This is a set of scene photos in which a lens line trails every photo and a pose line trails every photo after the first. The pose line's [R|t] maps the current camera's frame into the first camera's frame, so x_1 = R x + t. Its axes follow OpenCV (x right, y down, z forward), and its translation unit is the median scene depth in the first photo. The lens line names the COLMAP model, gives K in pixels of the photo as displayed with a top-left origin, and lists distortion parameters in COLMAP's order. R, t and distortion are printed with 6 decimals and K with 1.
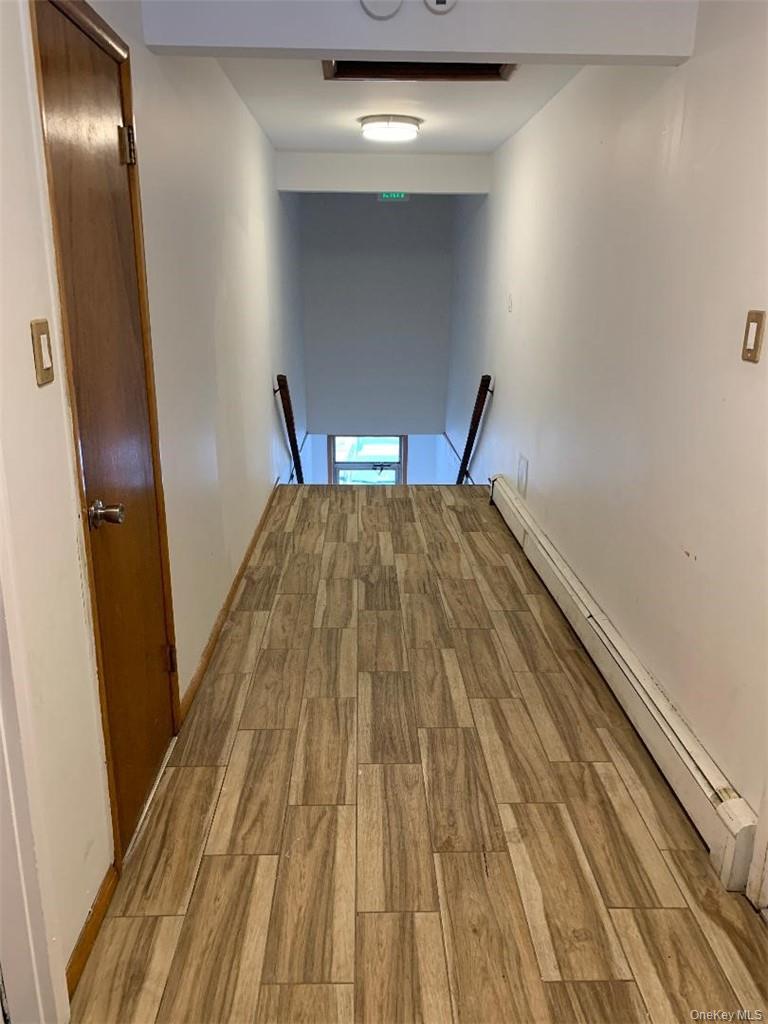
lens RADIAL K [[781.2, 0, 384.0], [0, 781.2, 512.0], [0, 0, 1]] dist [0.019445, 0.002058]
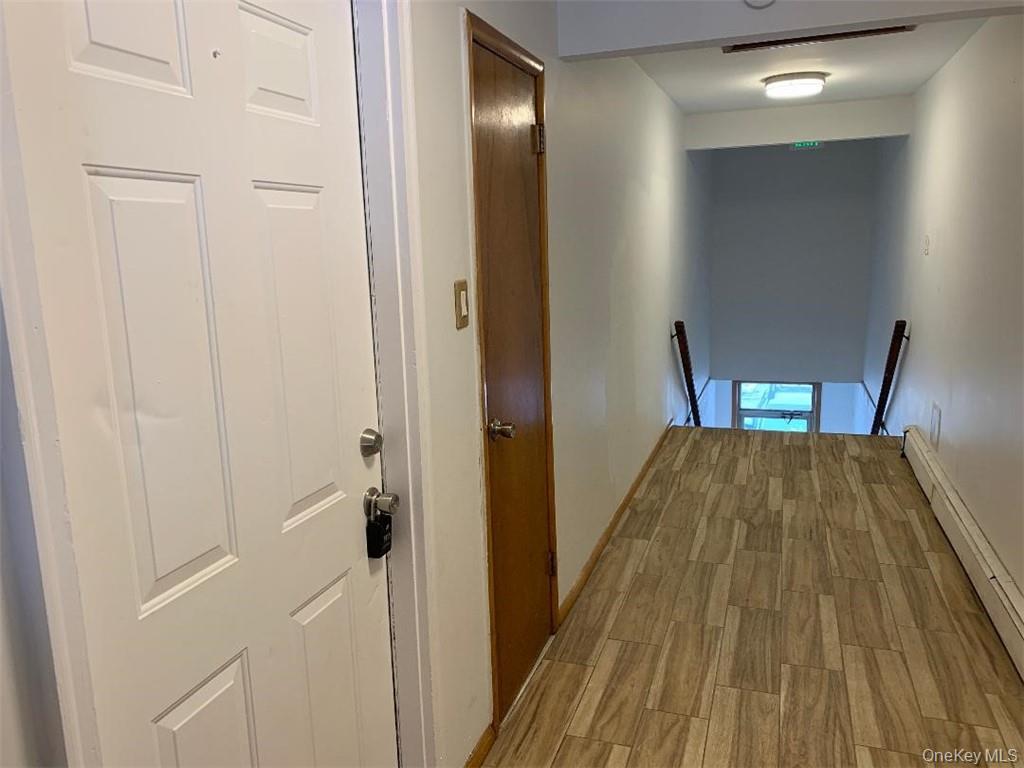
lens RADIAL K [[781.2, 0, 512.0], [0, 781.2, 384.0], [0, 0, 1]] dist [0.019445, 0.002058]
pose [[0.937669, 0.025751, -0.346573, 0.050296], [-0.057946, 0.994876, -0.082854, 0.017074], [0.342664, 0.097772, 0.934356, -0.093112]]
